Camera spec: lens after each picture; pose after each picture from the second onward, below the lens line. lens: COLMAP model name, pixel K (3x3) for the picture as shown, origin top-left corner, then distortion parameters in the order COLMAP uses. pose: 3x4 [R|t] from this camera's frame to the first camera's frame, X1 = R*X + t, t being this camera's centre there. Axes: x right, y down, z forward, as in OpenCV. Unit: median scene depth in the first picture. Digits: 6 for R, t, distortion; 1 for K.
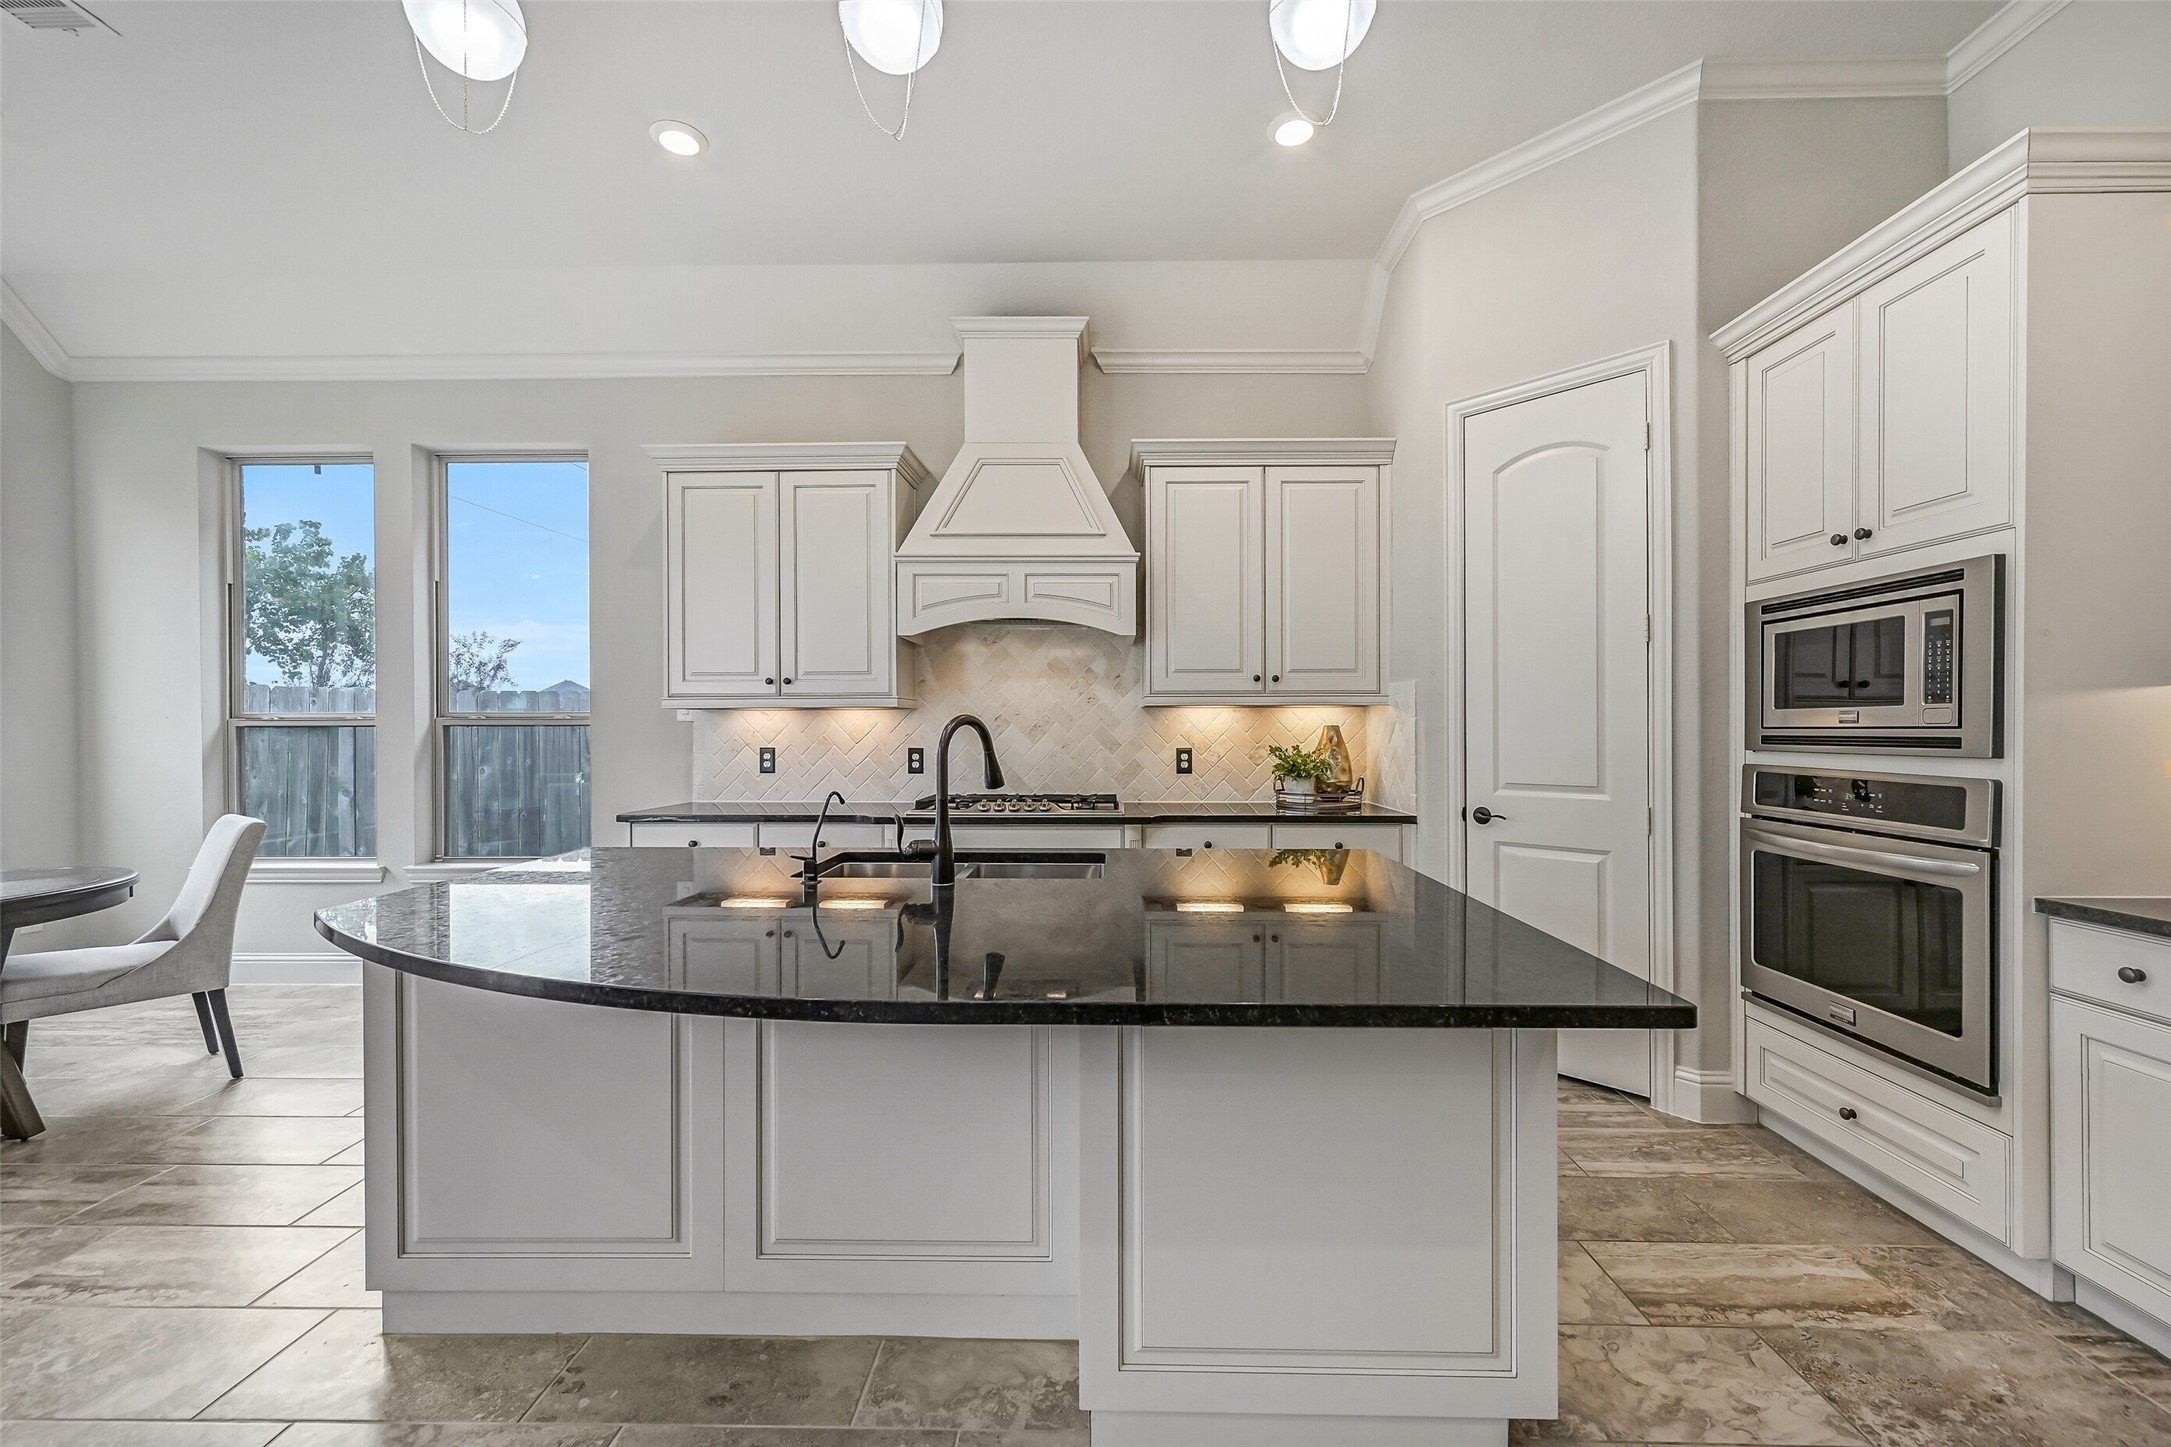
lens RADIAL K [[876.0, 0, 1092.8], [0, 876.0, 725.8], [0, 0, 1]] dist [0.002427, 0.000058]
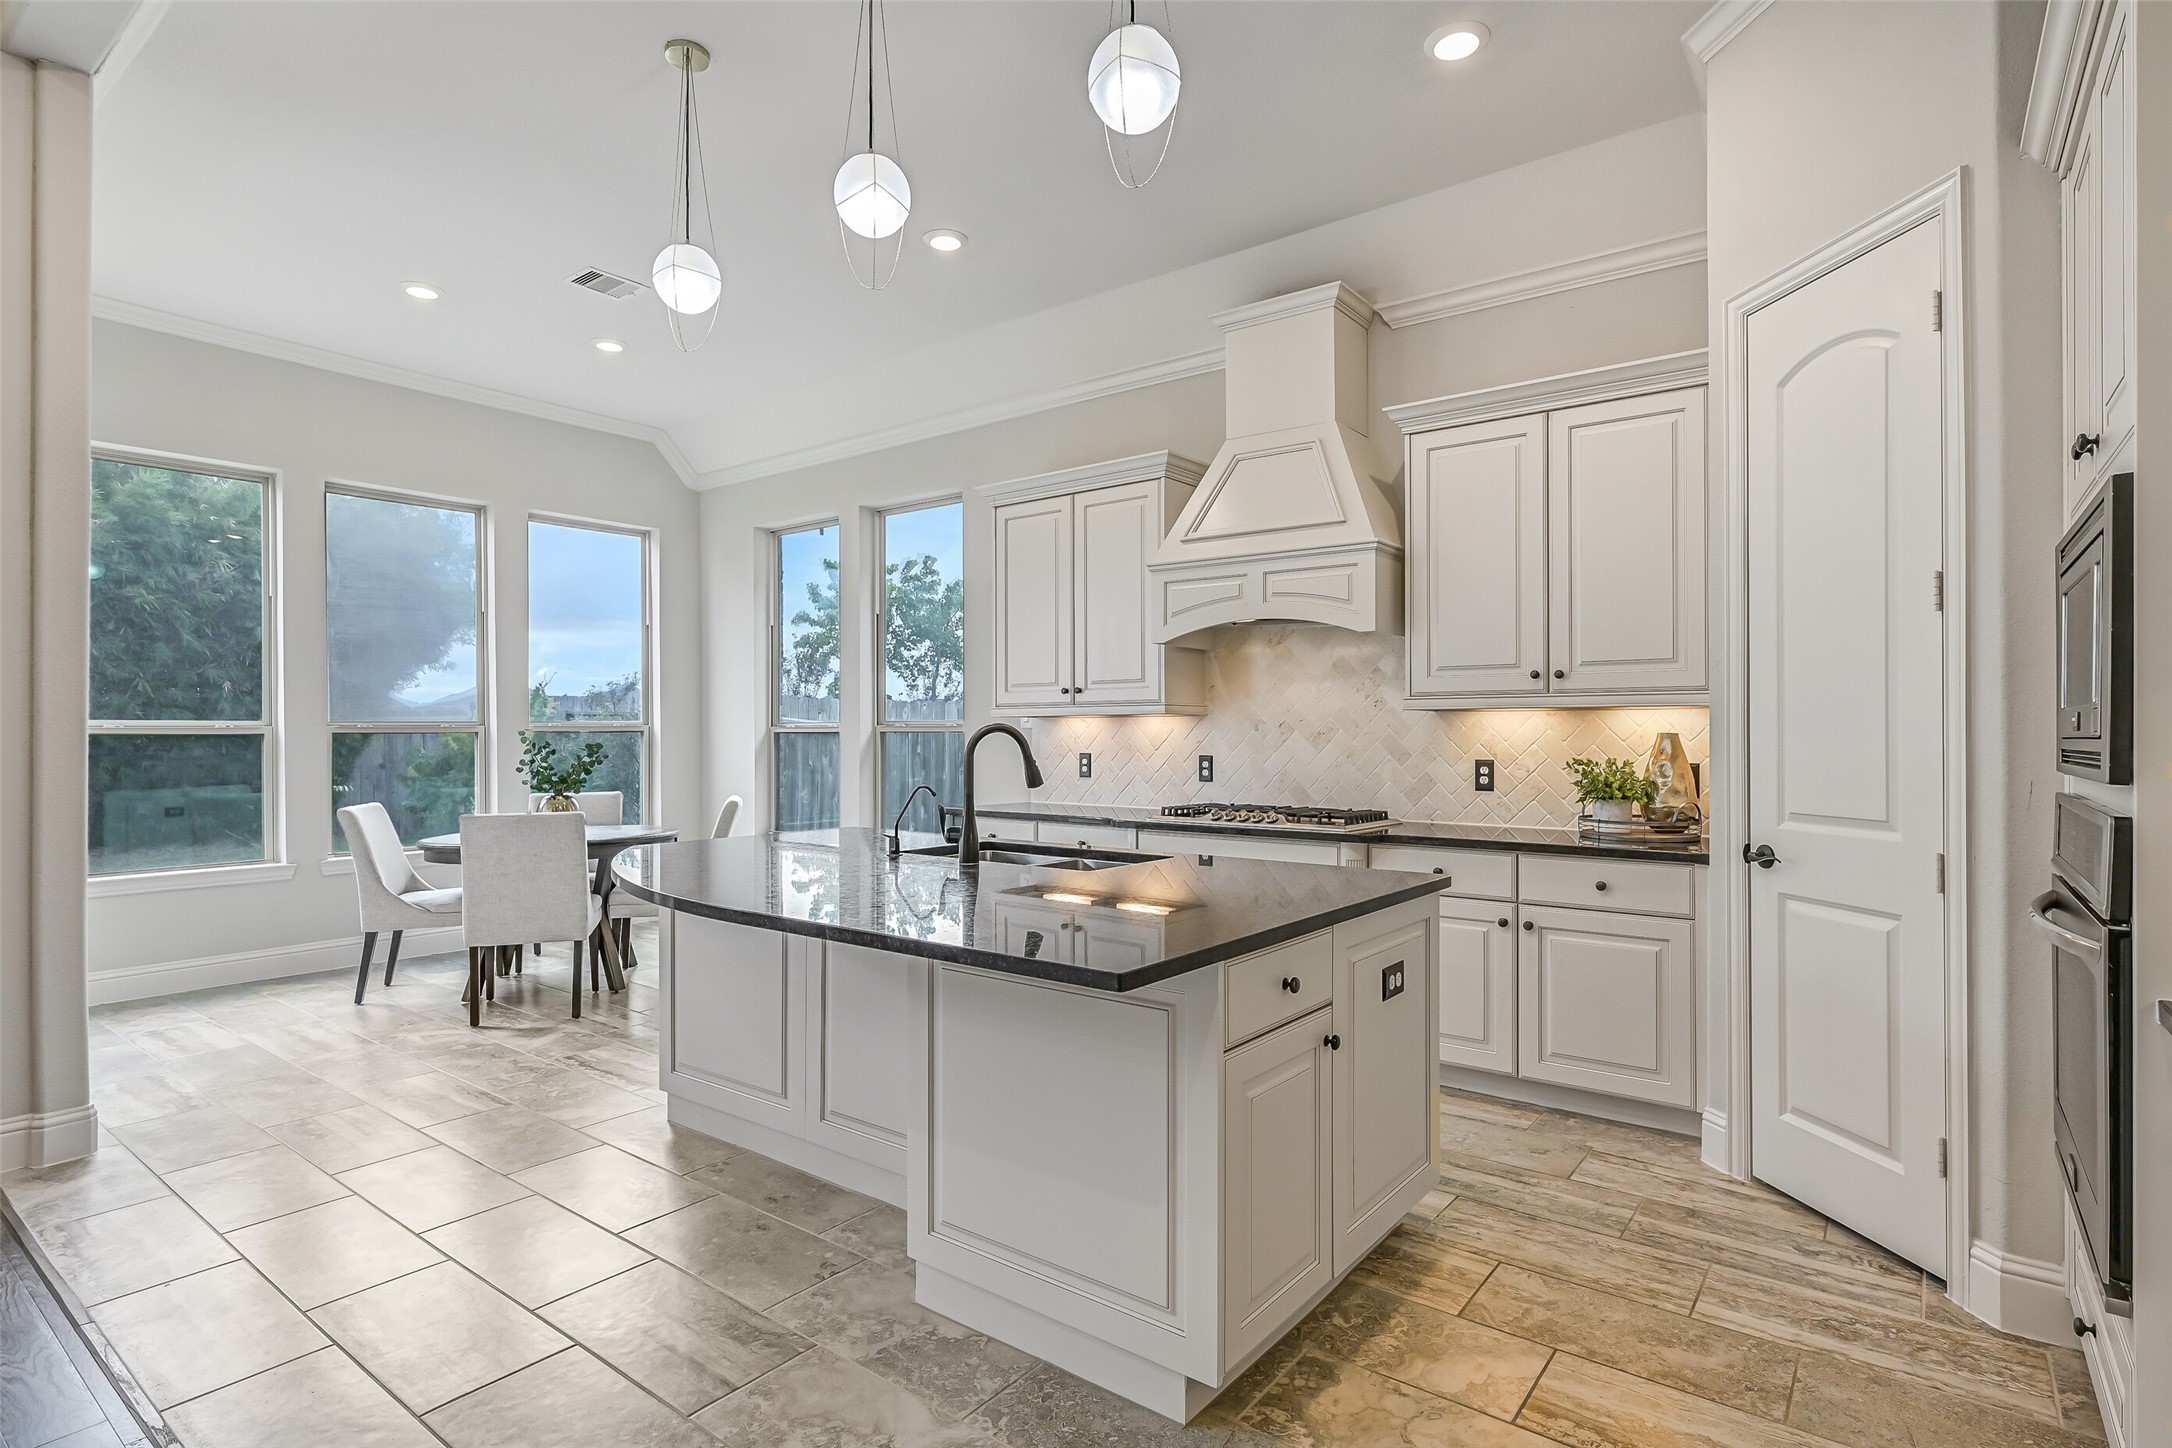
lens RADIAL K [[1089.1, 0, 1086.9], [0, 1089.1, 727.5], [0, 0, 1]] dist [-0.000883, -0.000636]
pose [[0.804128, -0.001332, -0.594455, 0.449287], [-0.001123, 0.999992, -0.003760, -0.001107], [0.594455, 0.003691, 0.804120, -0.056915]]
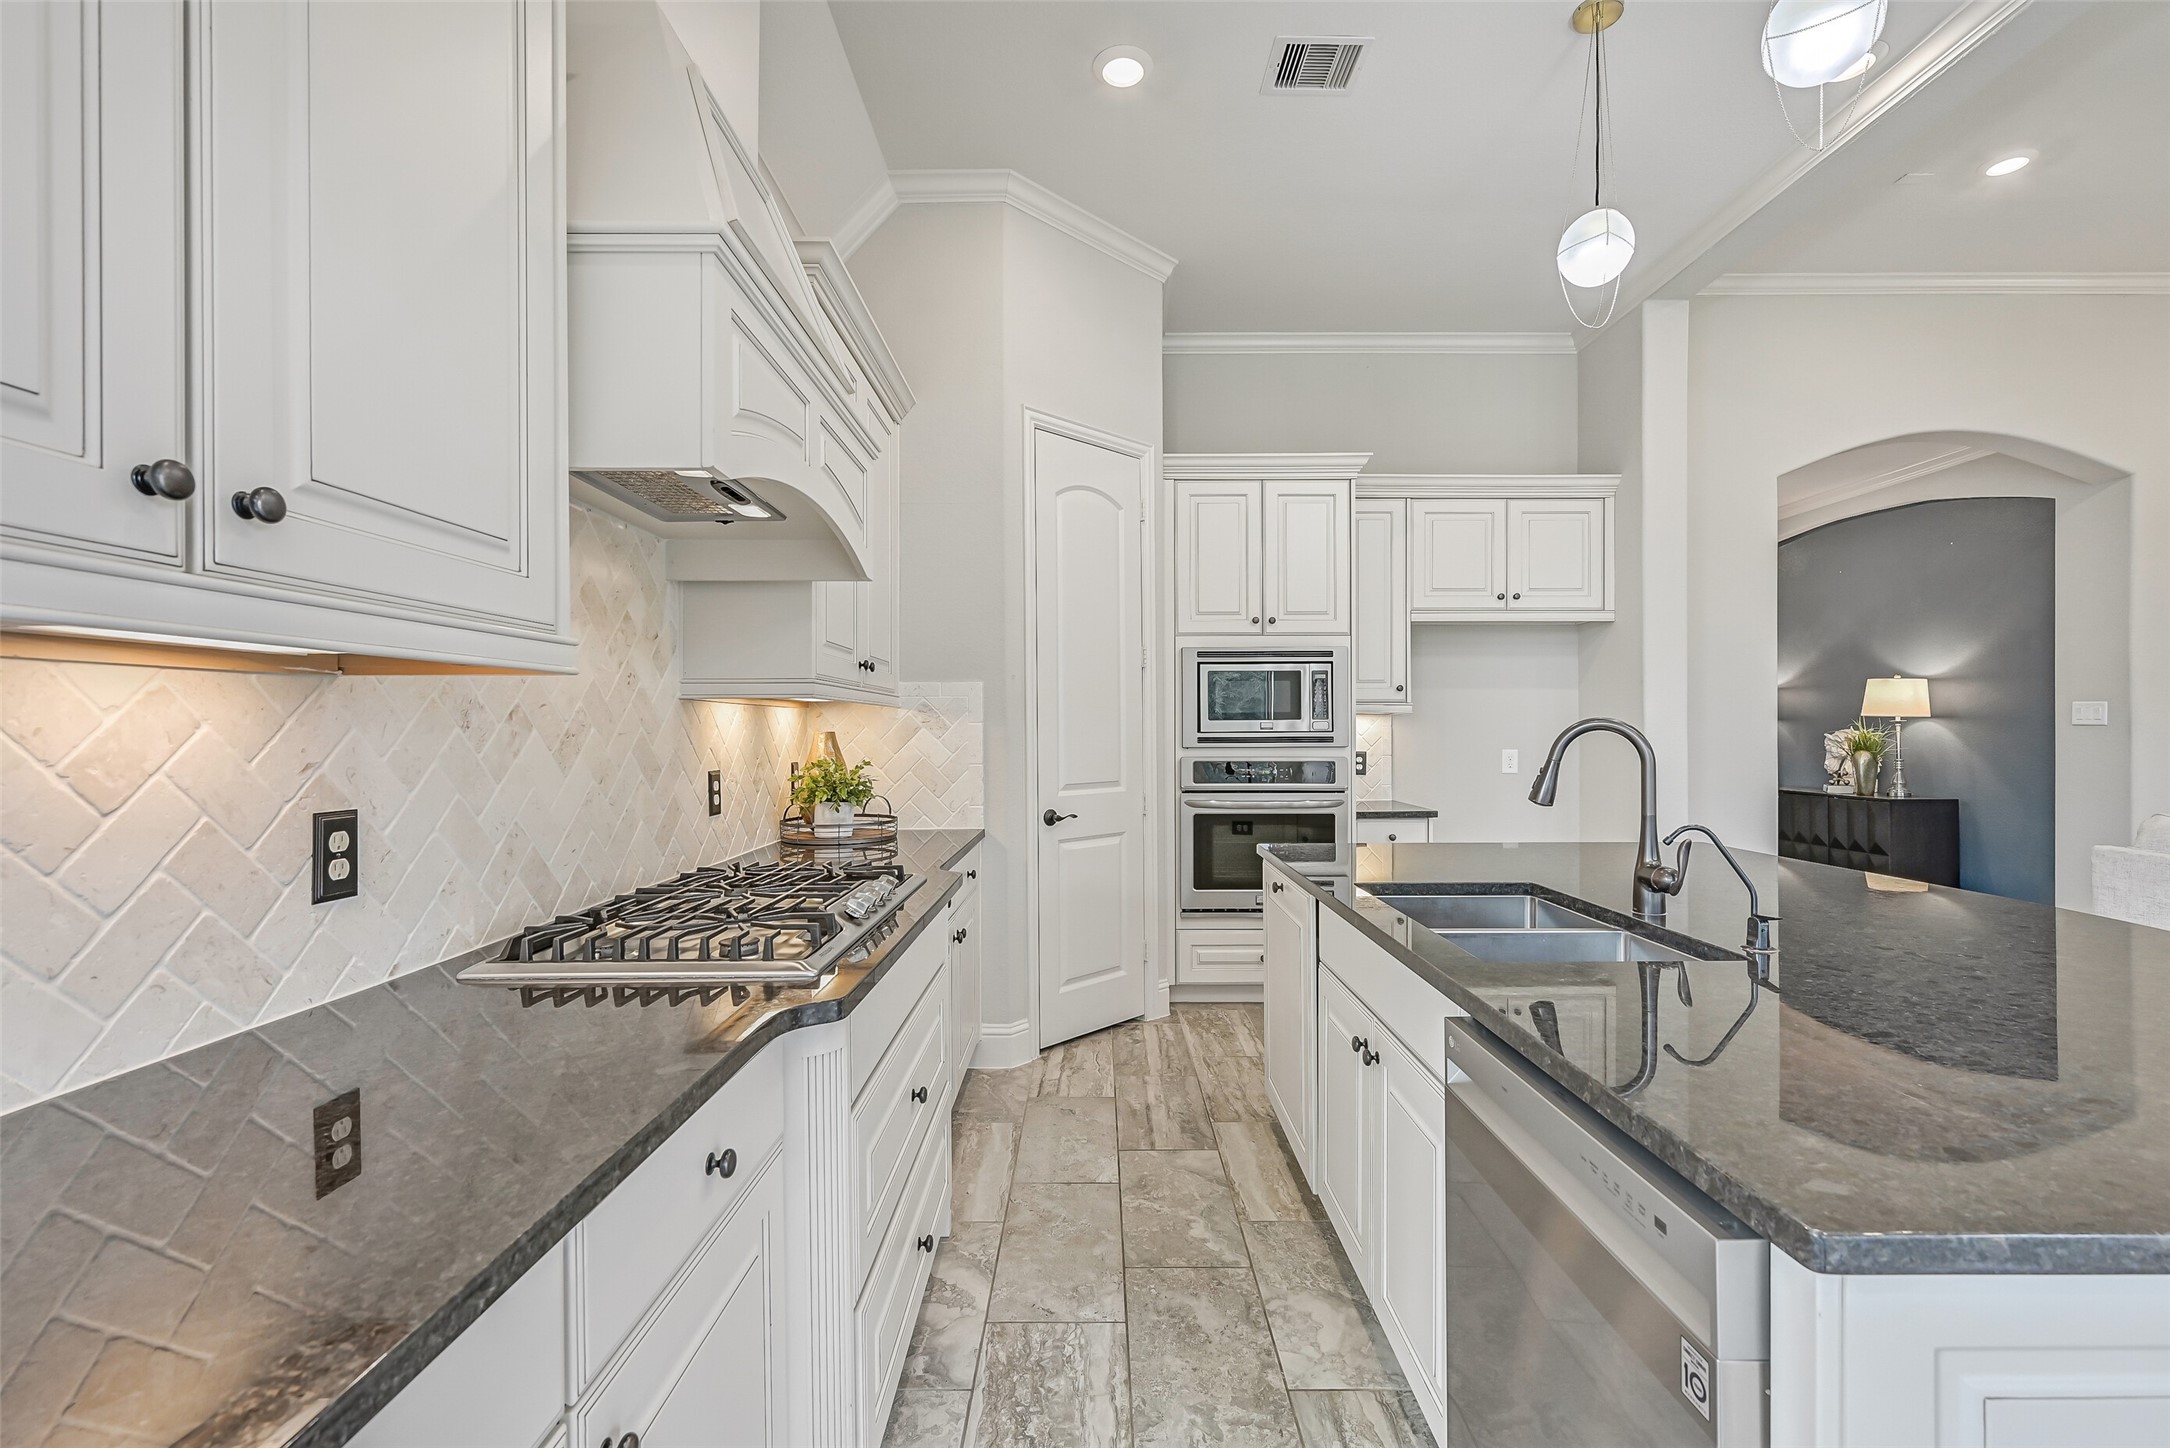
lens RADIAL K [[928.3, 0, 1098.6], [0, 928.3, 729.1], [0, 0, 1]] dist [-0.000409, 0.000421]
pose [[-0.026009, 0.001562, 0.999660, -0.563385], [0.003088, 0.999994, -0.001483, -0.001093], [-0.999657, 0.003049, -0.026014, 0.824868]]
